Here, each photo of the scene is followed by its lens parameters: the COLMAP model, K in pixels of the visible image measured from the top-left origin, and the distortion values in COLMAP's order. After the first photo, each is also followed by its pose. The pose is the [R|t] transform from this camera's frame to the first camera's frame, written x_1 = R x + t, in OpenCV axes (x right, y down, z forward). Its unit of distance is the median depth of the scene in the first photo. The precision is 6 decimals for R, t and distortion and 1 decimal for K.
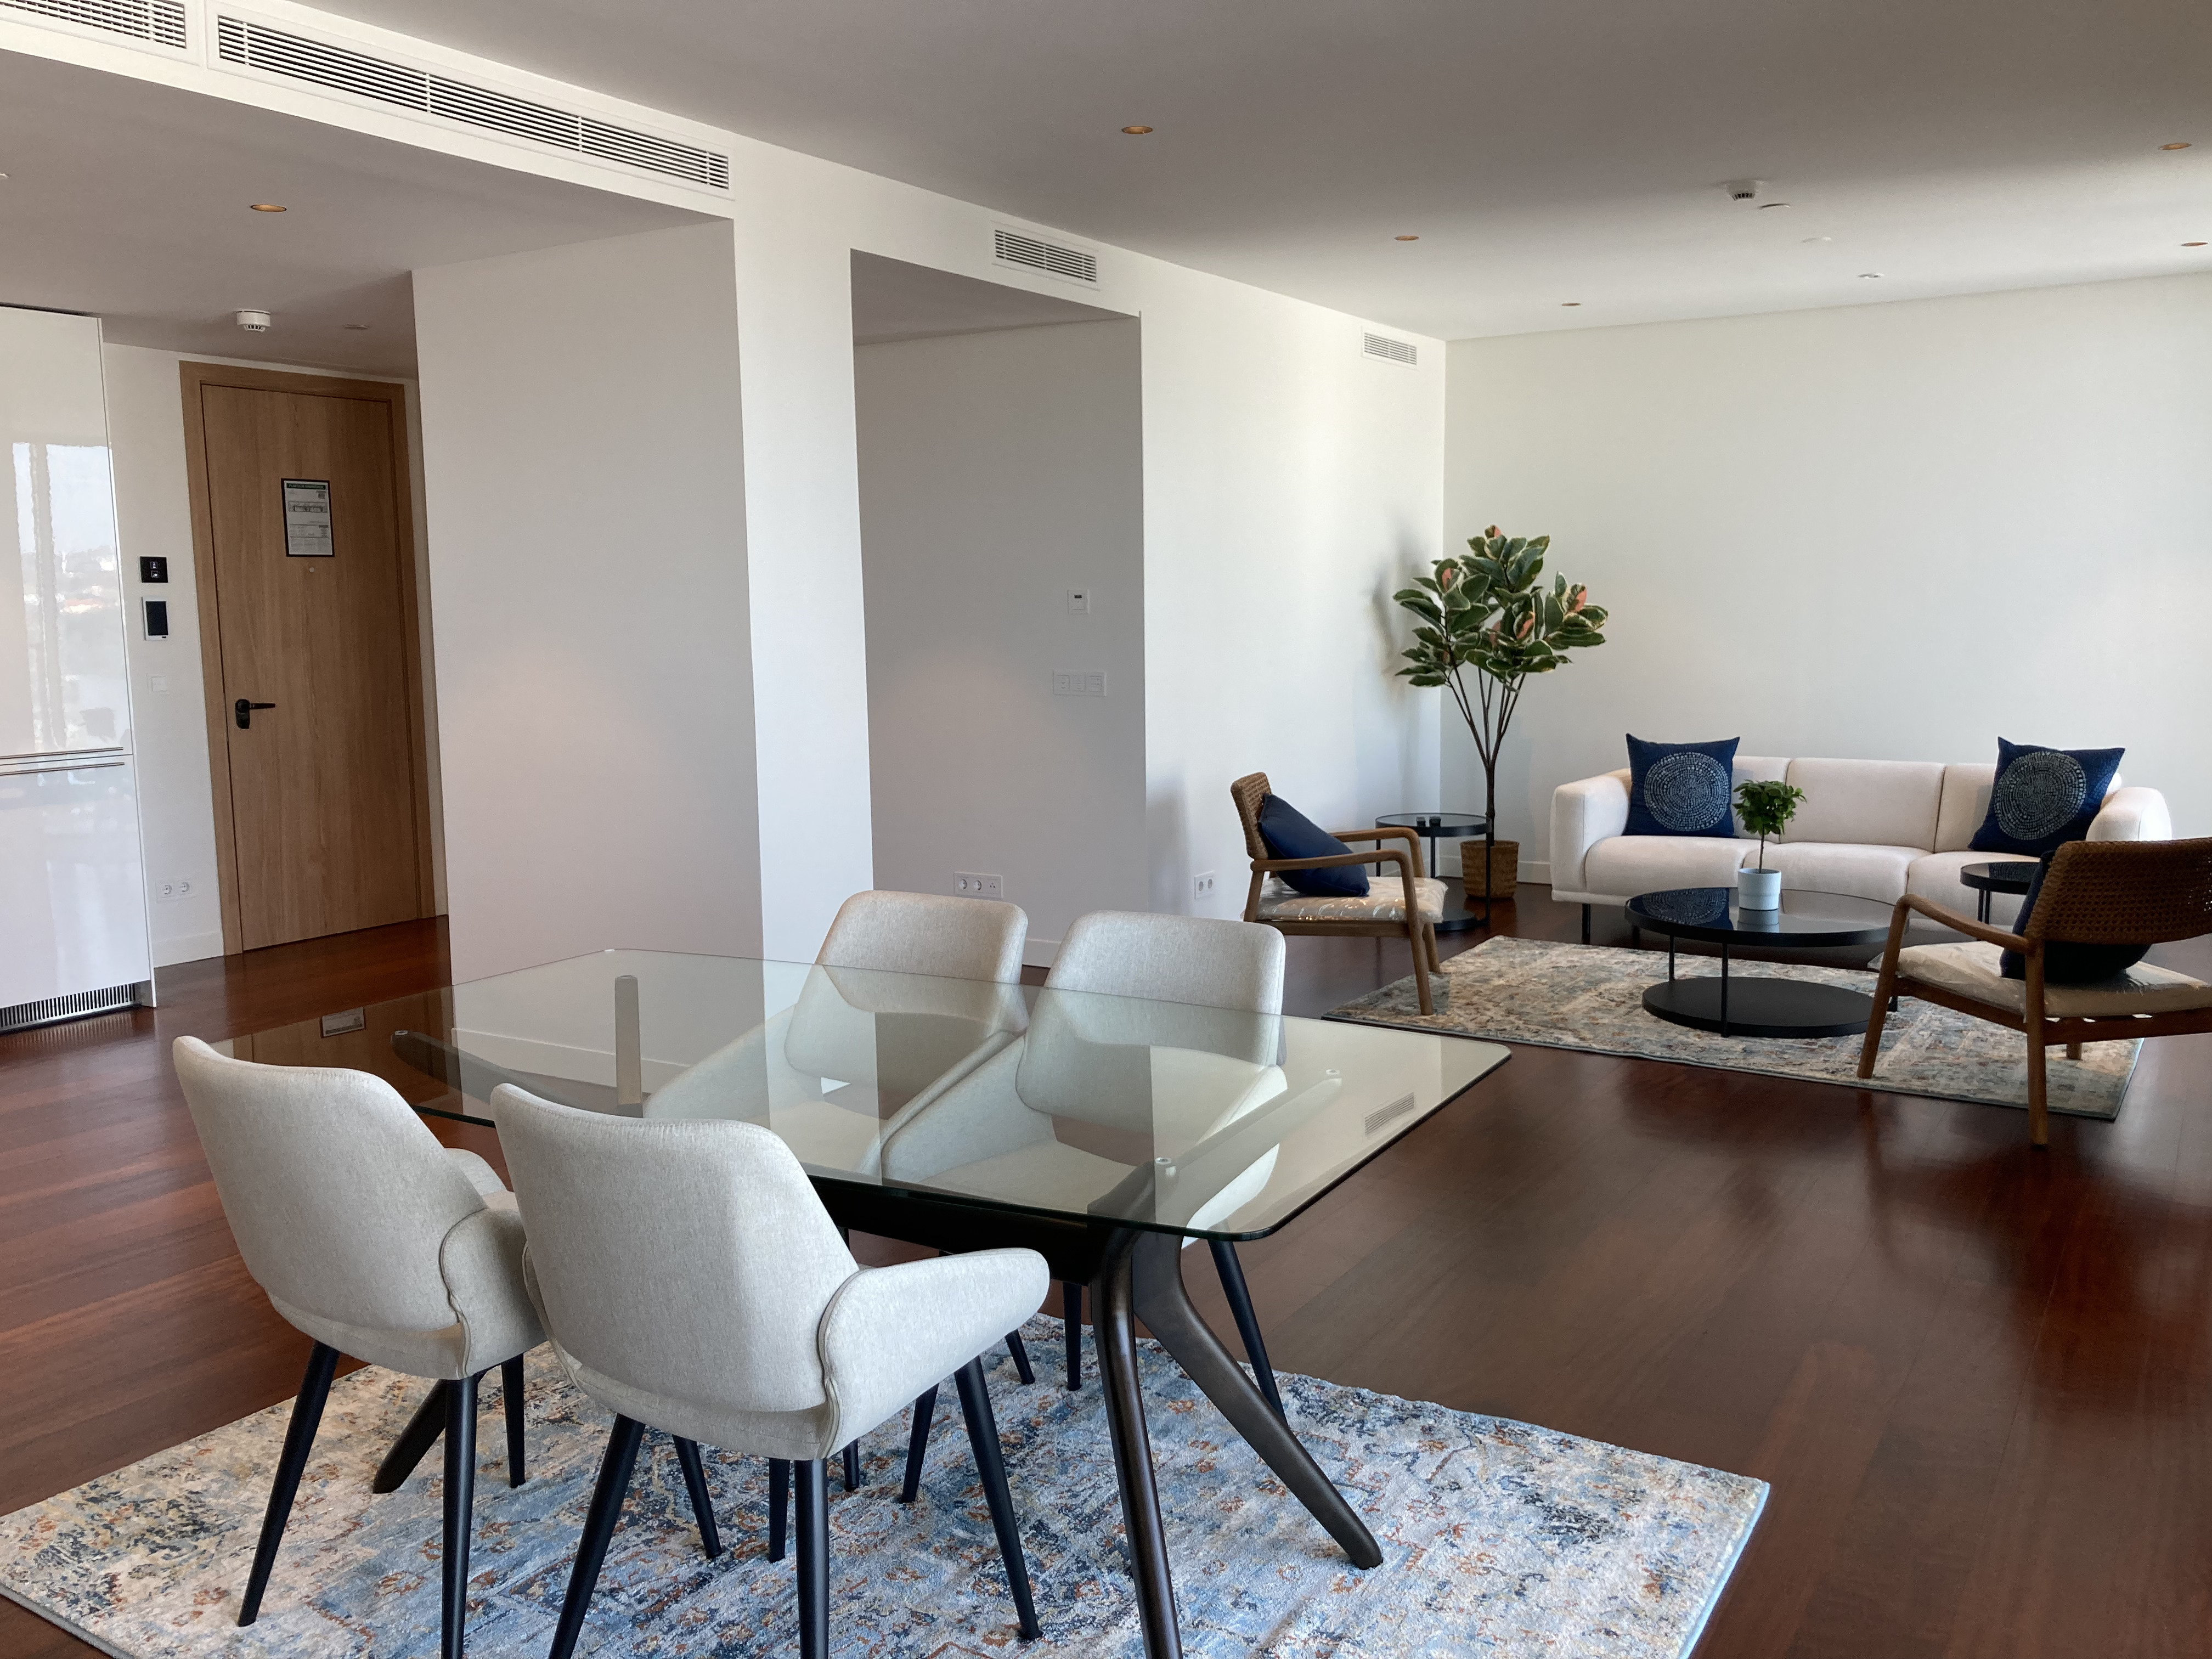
lens RADIAL K [[1775.9, 0, 1102.2], [0, 1775.9, 813.9], [0, 0, 1]] dist [0.009178, -0.001245]
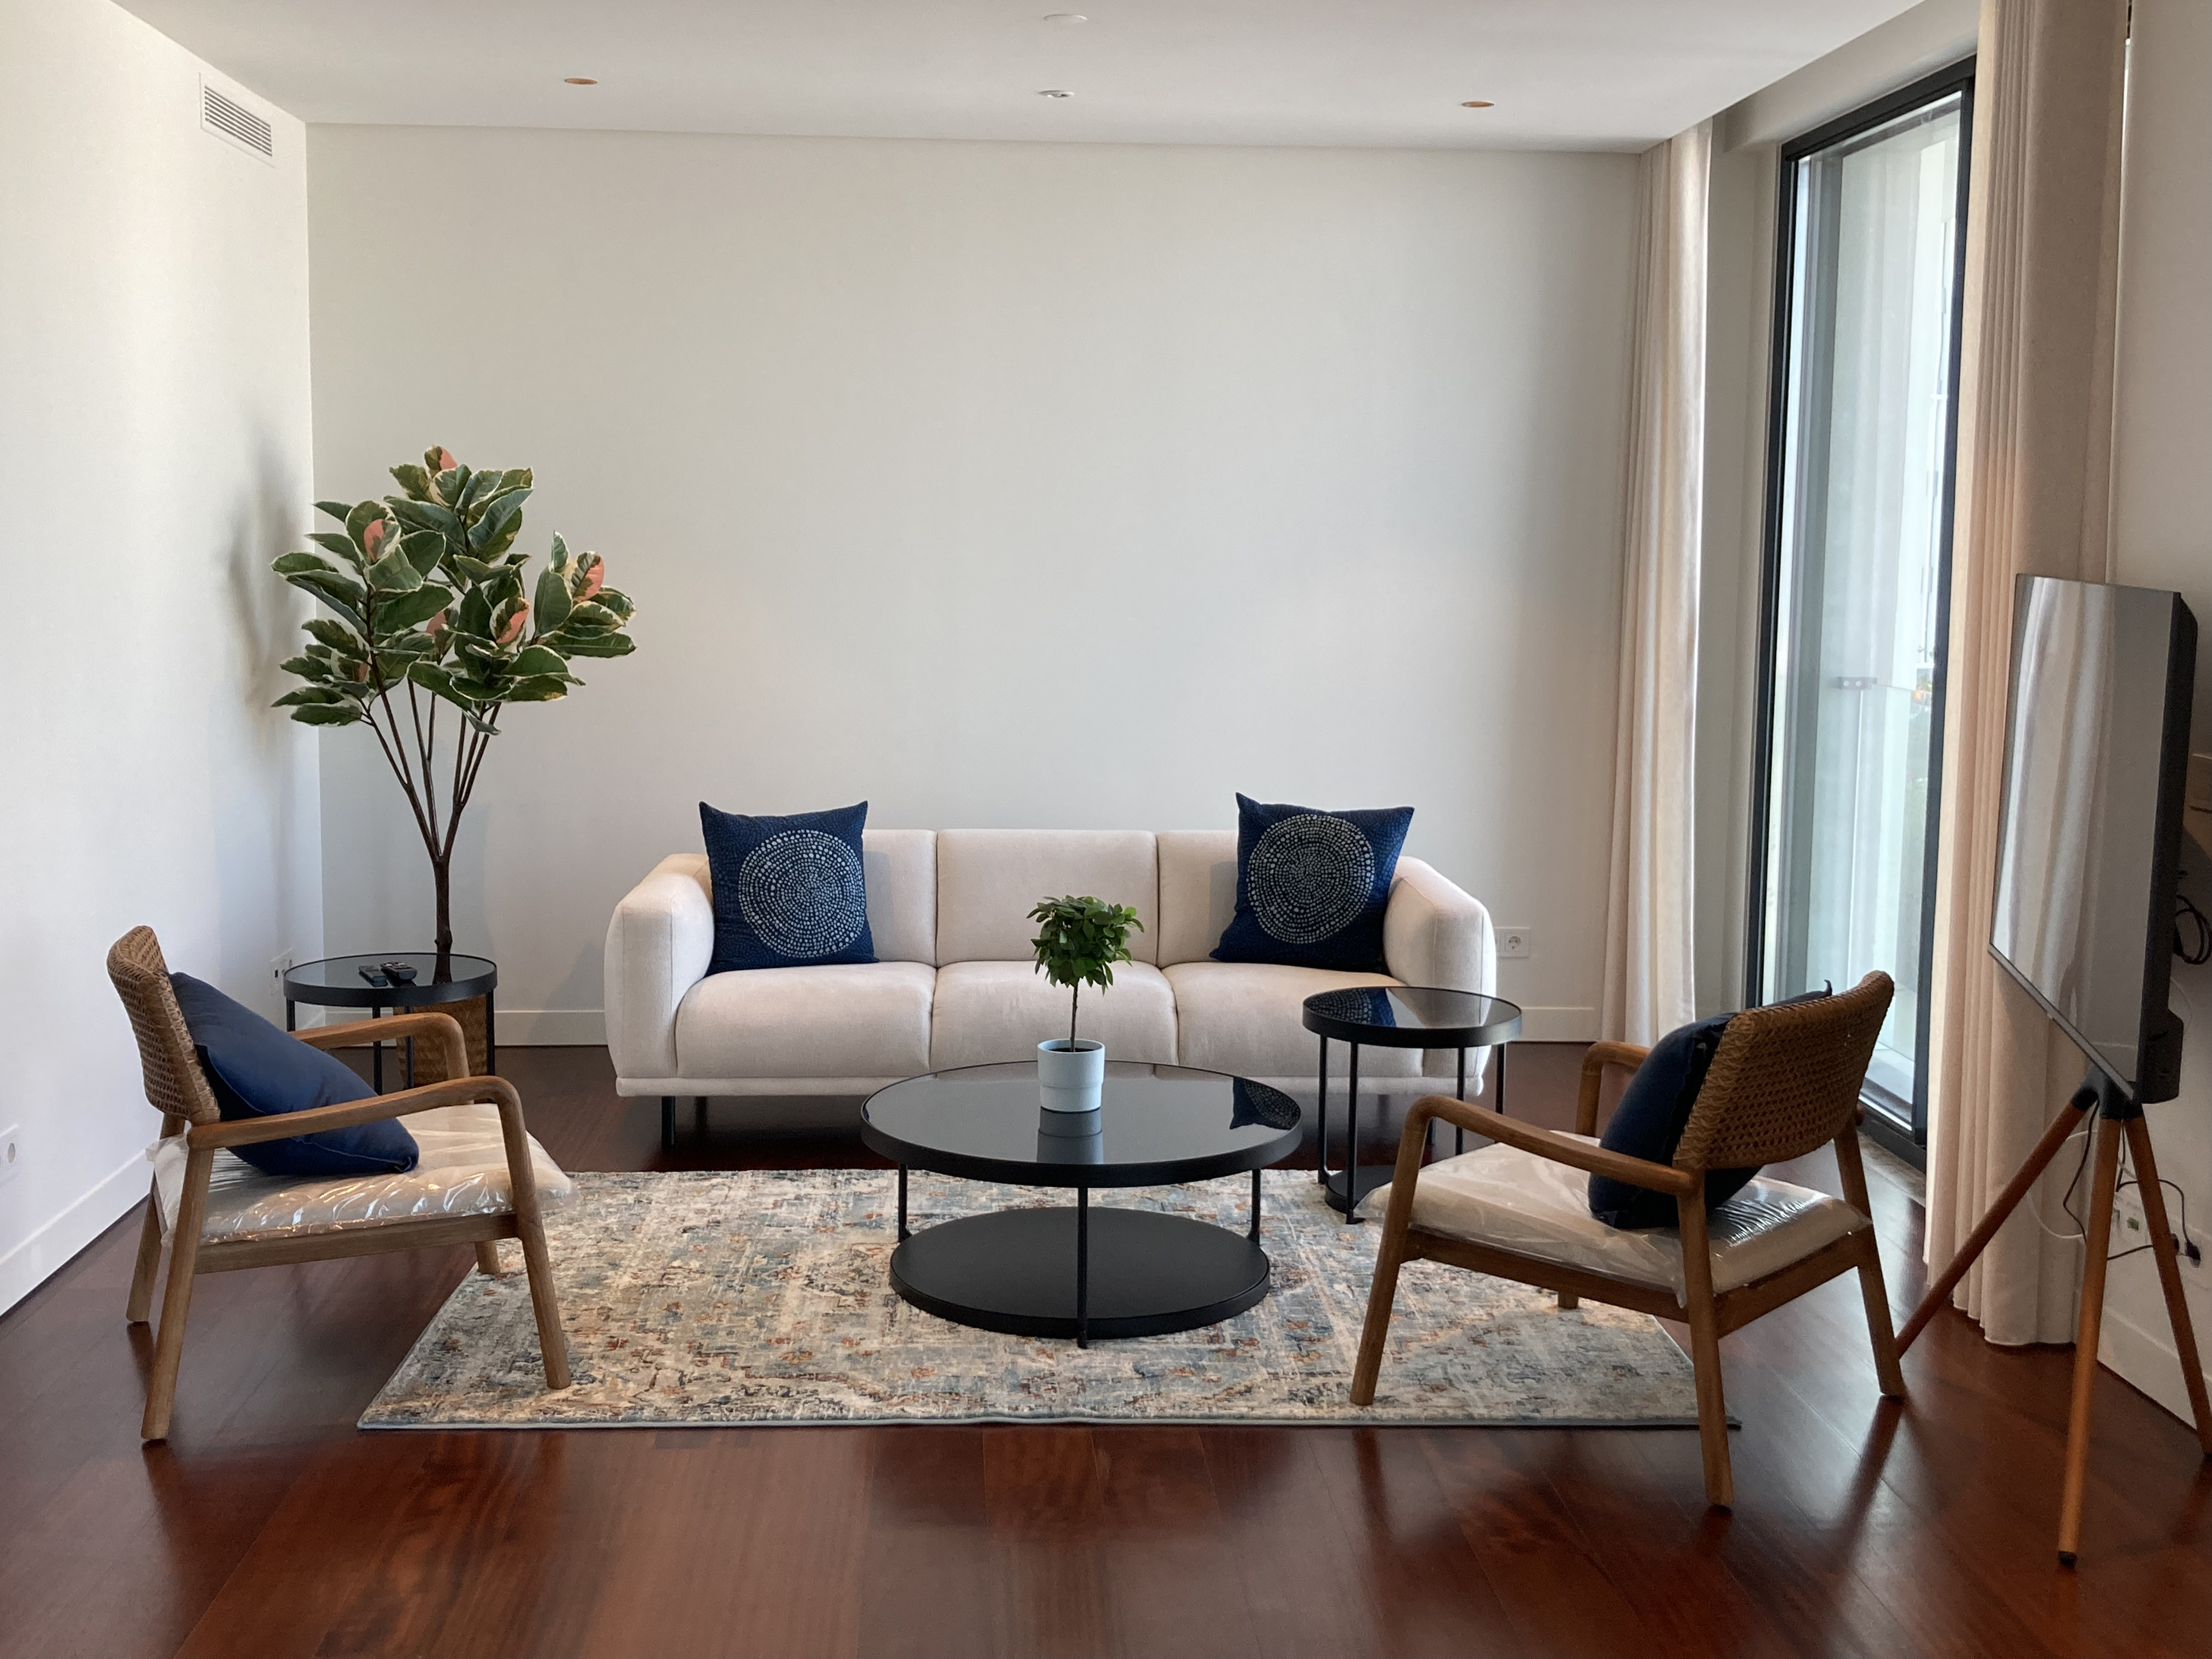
lens RADIAL K [[2357.5, 0, 1098.5], [0, 2357.5, 781.2], [0, 0, 1]] dist [0.093012, -0.284444]
pose [[0.809377, -0.032380, 0.586397, -0.064395], [0.048005, 0.998785, -0.011107, -0.034932], [-0.585325, 0.037140, 0.809948, 0.253862]]
